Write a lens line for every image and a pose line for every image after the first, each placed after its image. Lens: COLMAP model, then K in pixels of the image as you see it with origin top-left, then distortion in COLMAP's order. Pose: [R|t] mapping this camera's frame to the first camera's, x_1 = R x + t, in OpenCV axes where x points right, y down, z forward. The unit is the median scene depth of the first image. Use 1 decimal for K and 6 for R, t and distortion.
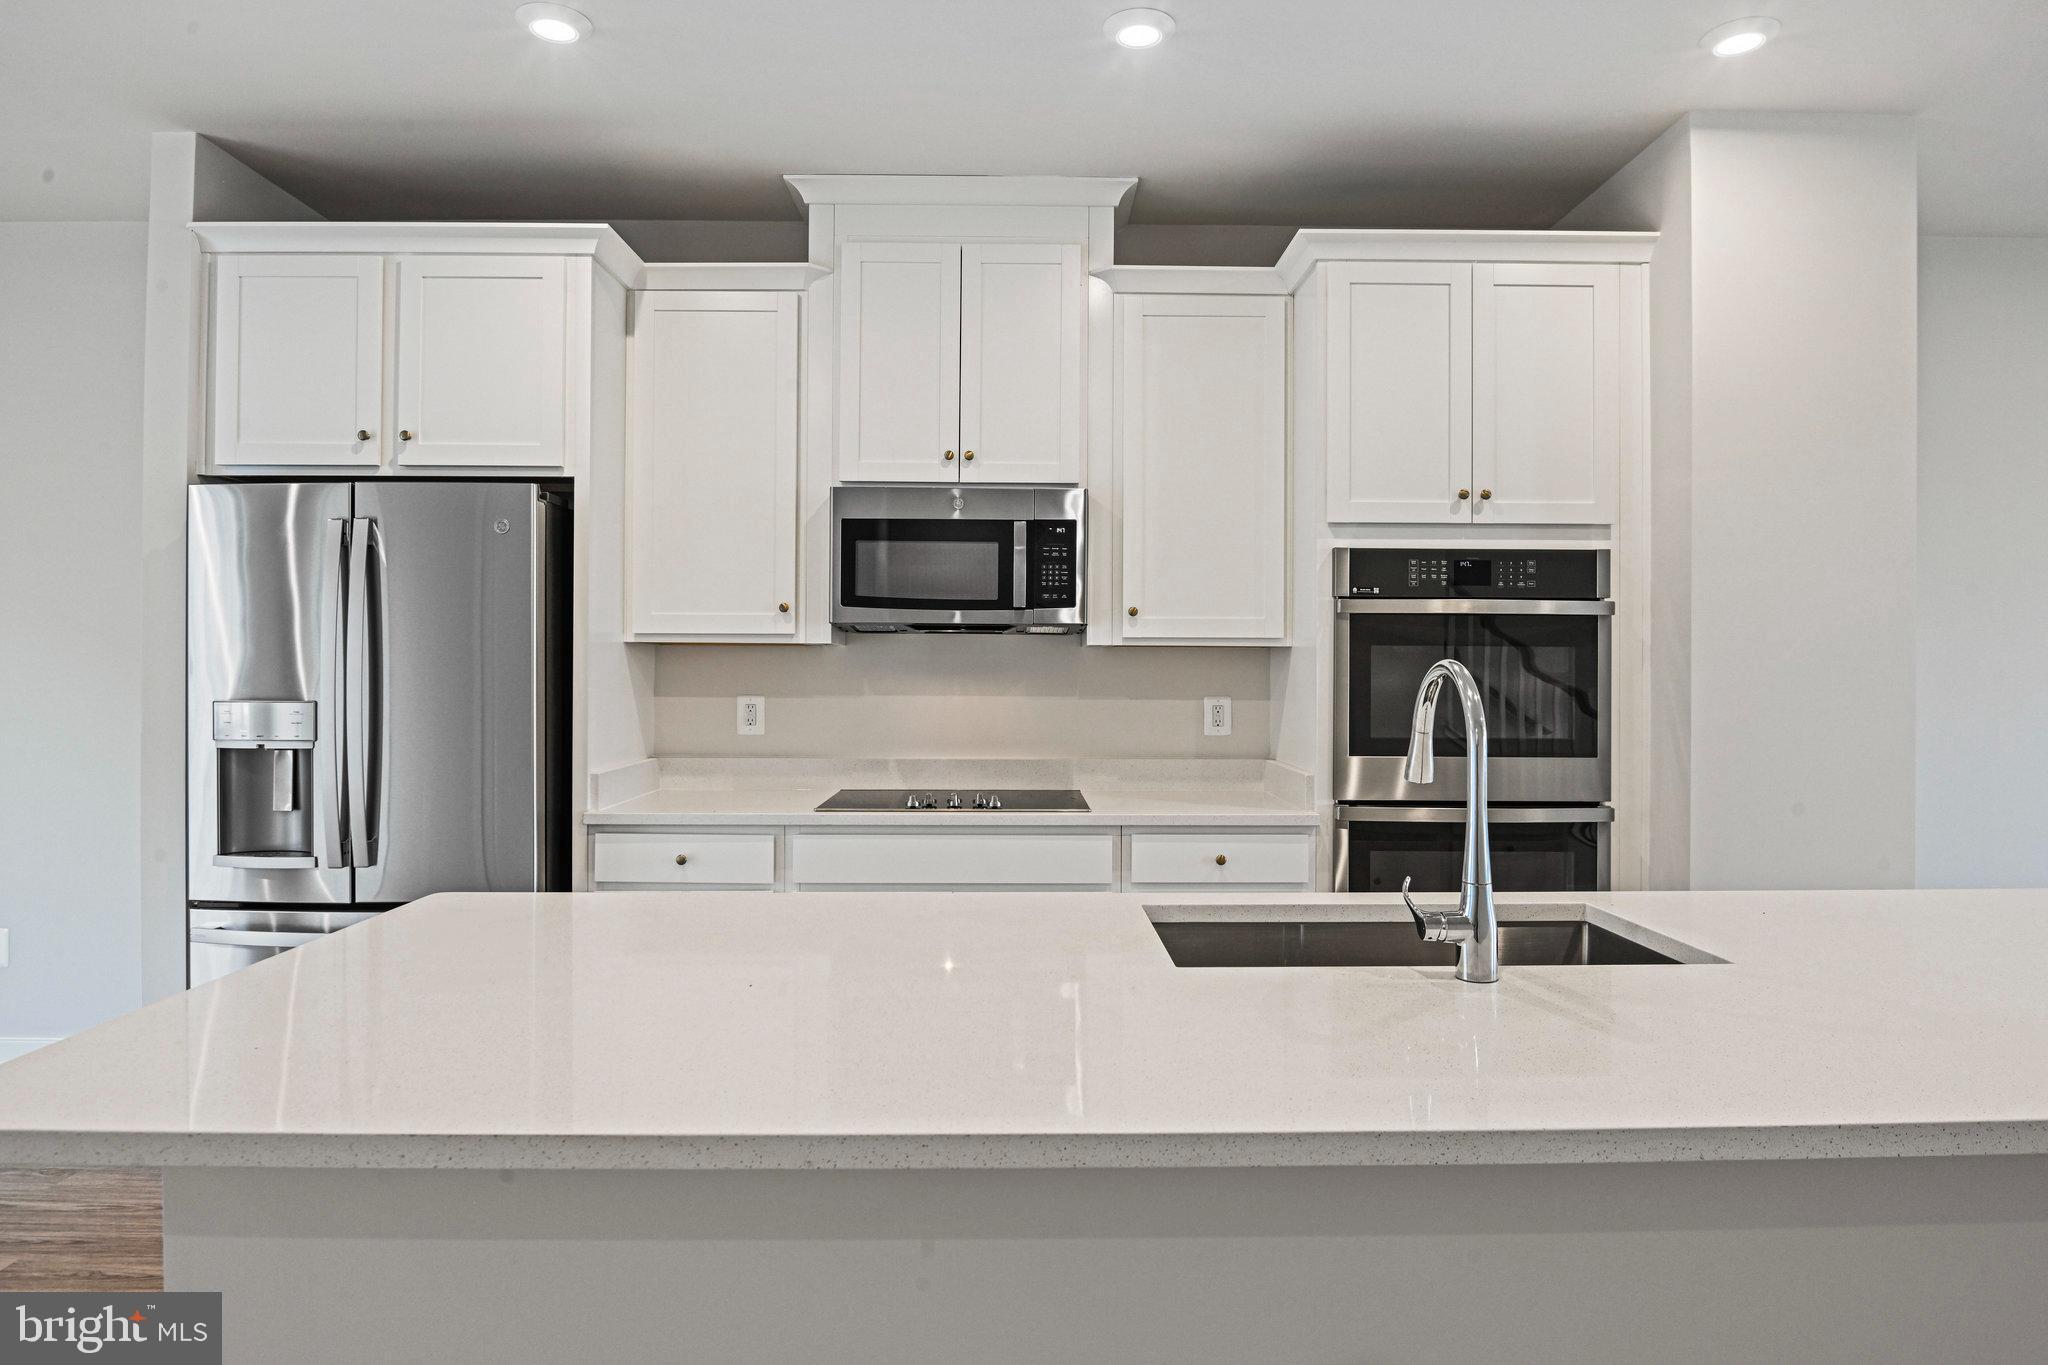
lens RADIAL K [[1195.9, 0, 1025.0], [0, 1195.9, 672.5], [0, 0, 1]] dist [-0.016475, -0.003007]
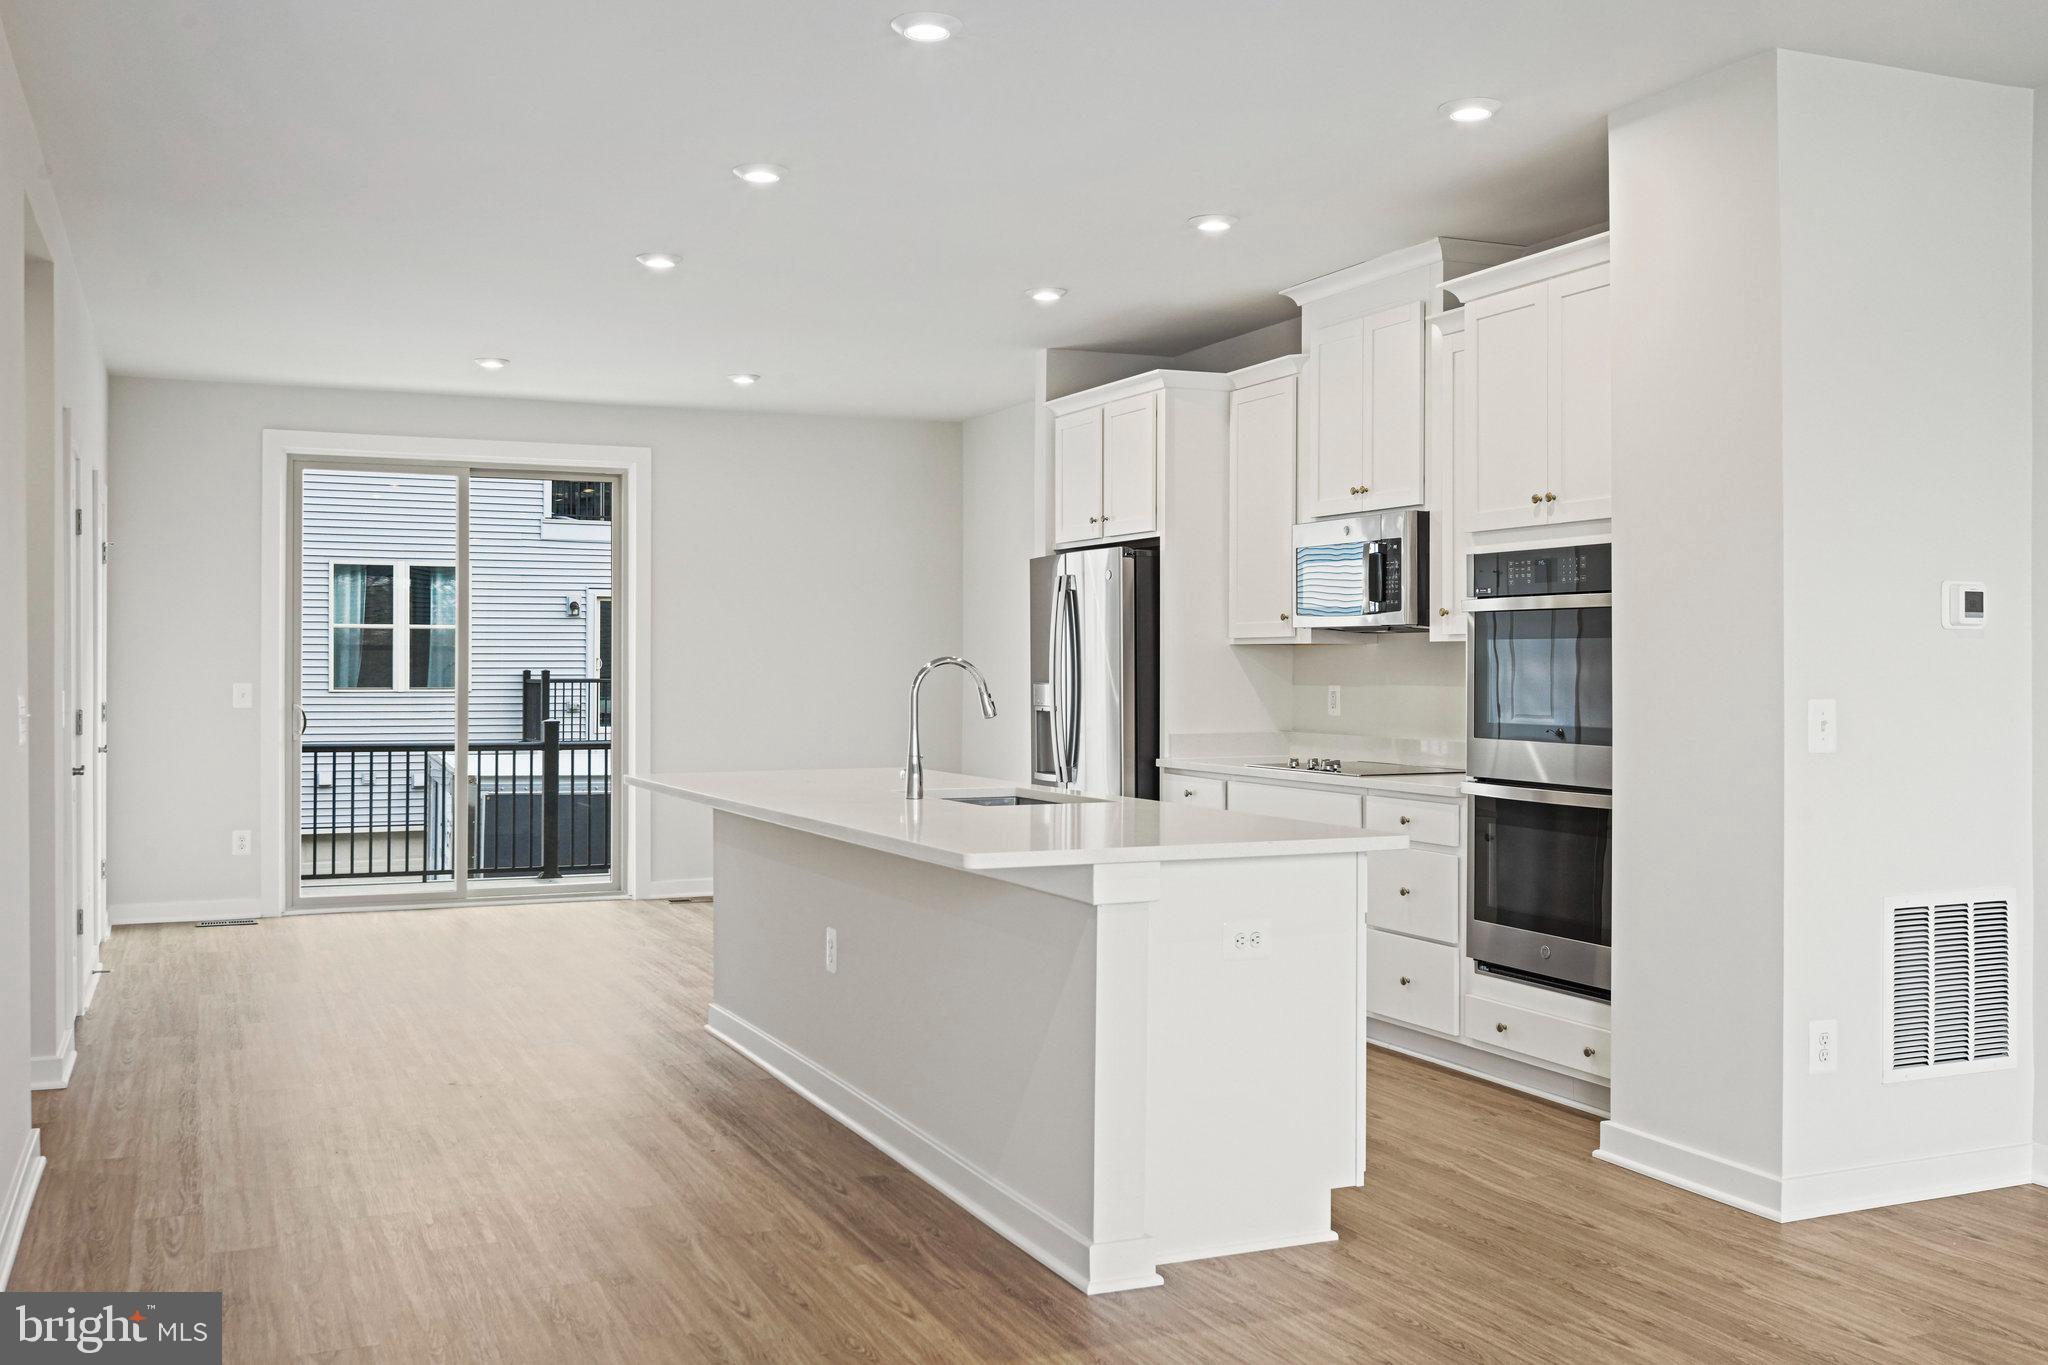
lens RADIAL K [[1885.0, 0, 1033.3], [0, 1885.0, 668.6], [0, 0, 1]] dist [0.001125, 0.000000]
pose [[0.402278, -0.002425, -0.915514, 1.726781], [0.001389, 0.999997, -0.002038, 0.007600], [0.915516, -0.000452, 0.402281, -0.105354]]
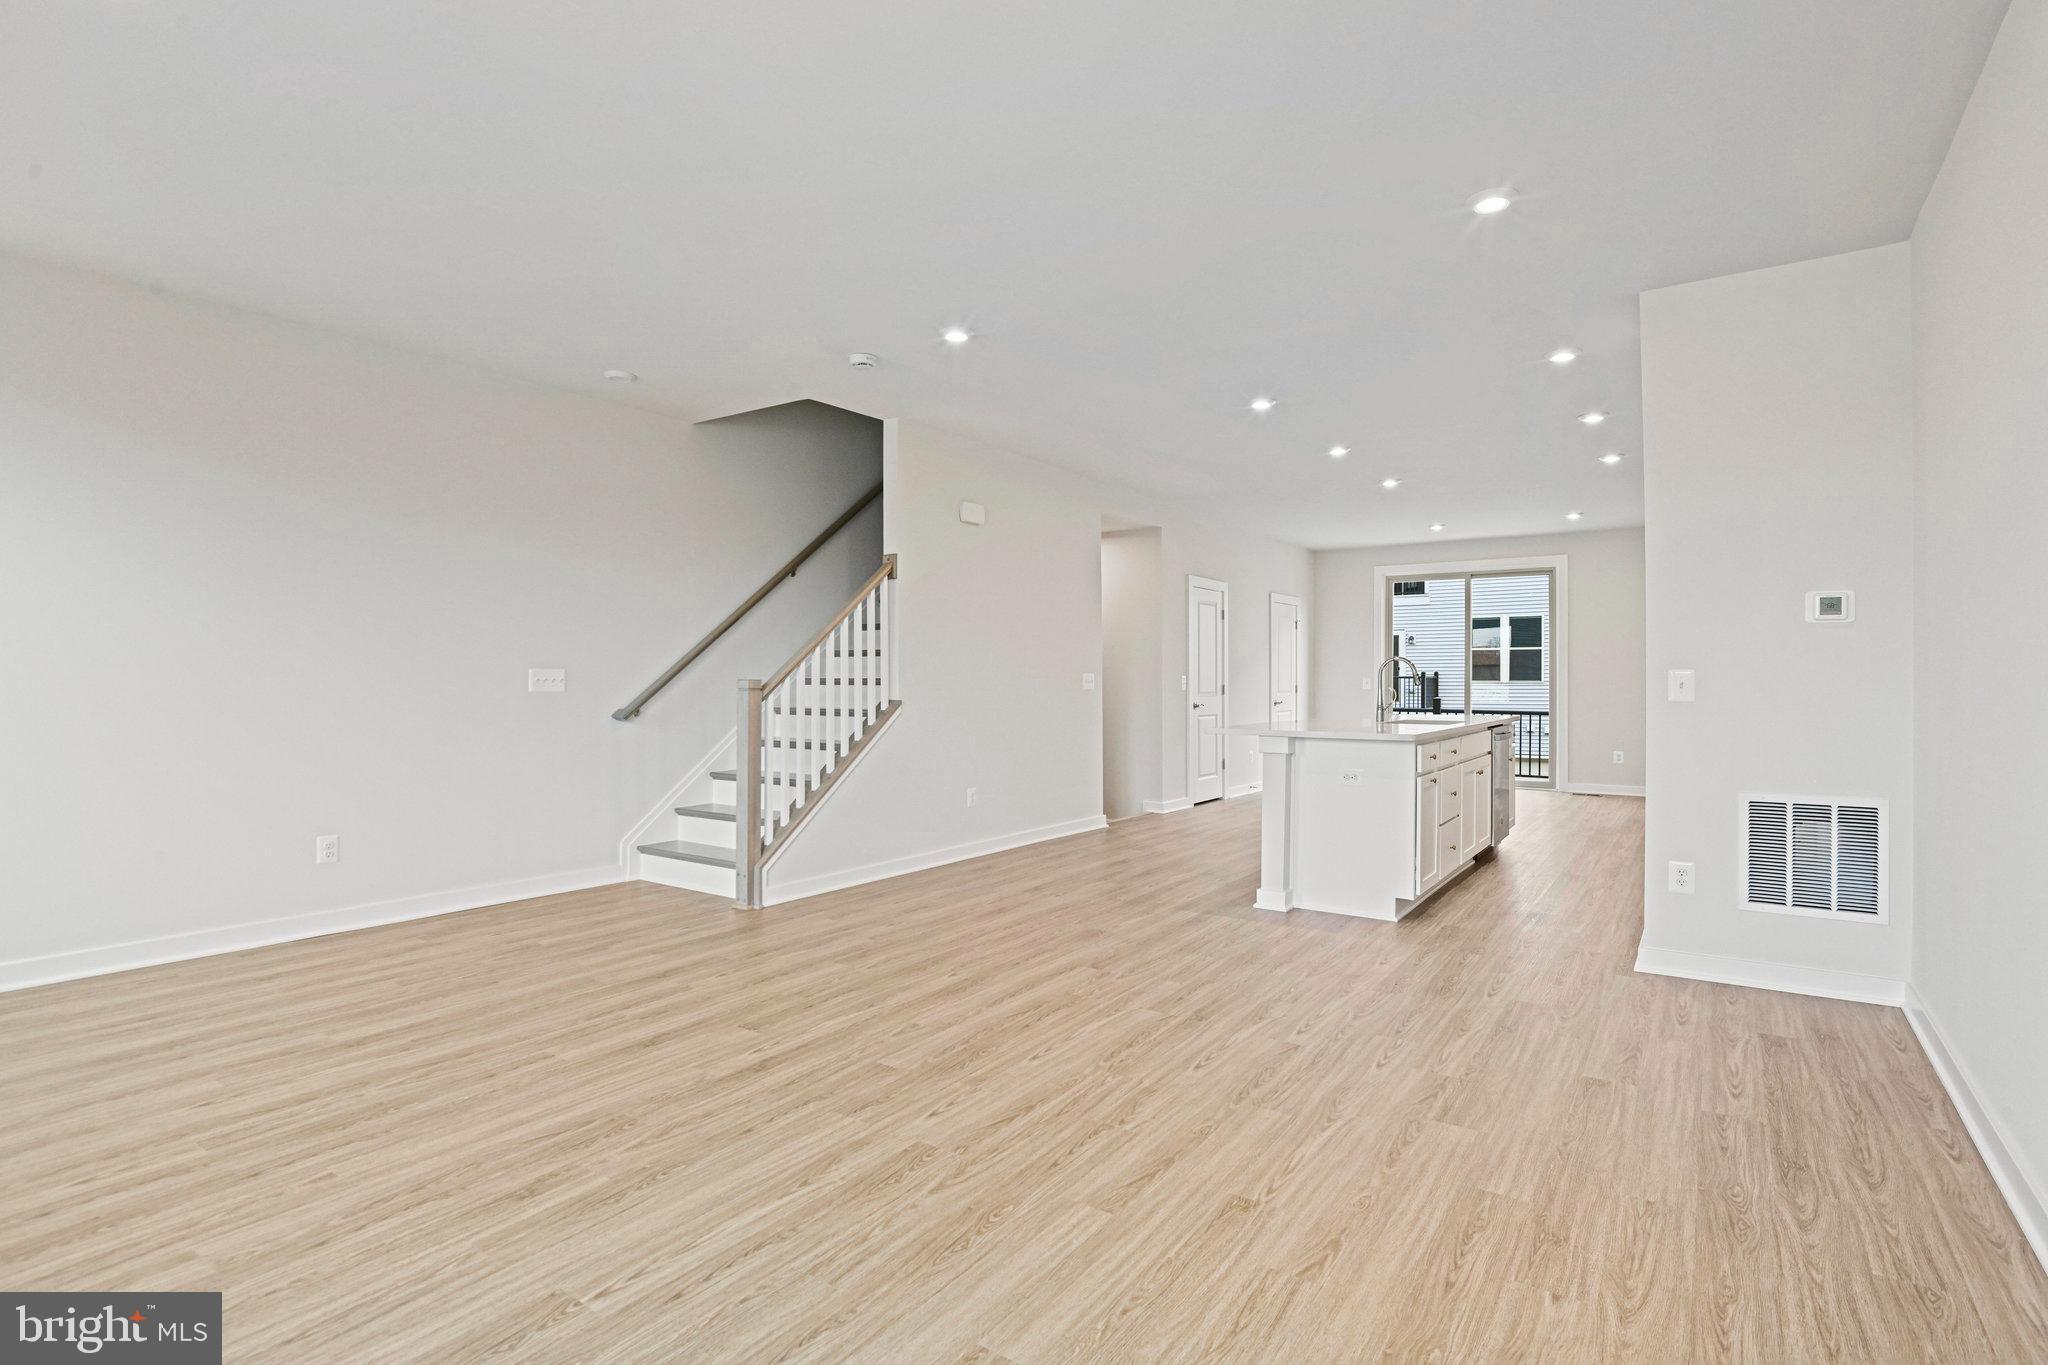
lens RADIAL K [[985.8, 0, 1031.3], [0, 985.8, 689.4], [0, 0, 1]] dist [-0.016608, -0.001076]
pose [[-0.575918, 0.004899, -0.817493, 2.131390], [-0.000258, 0.999981, 0.006174, 0.044144], [0.817507, 0.003767, -0.575906, 1.000778]]
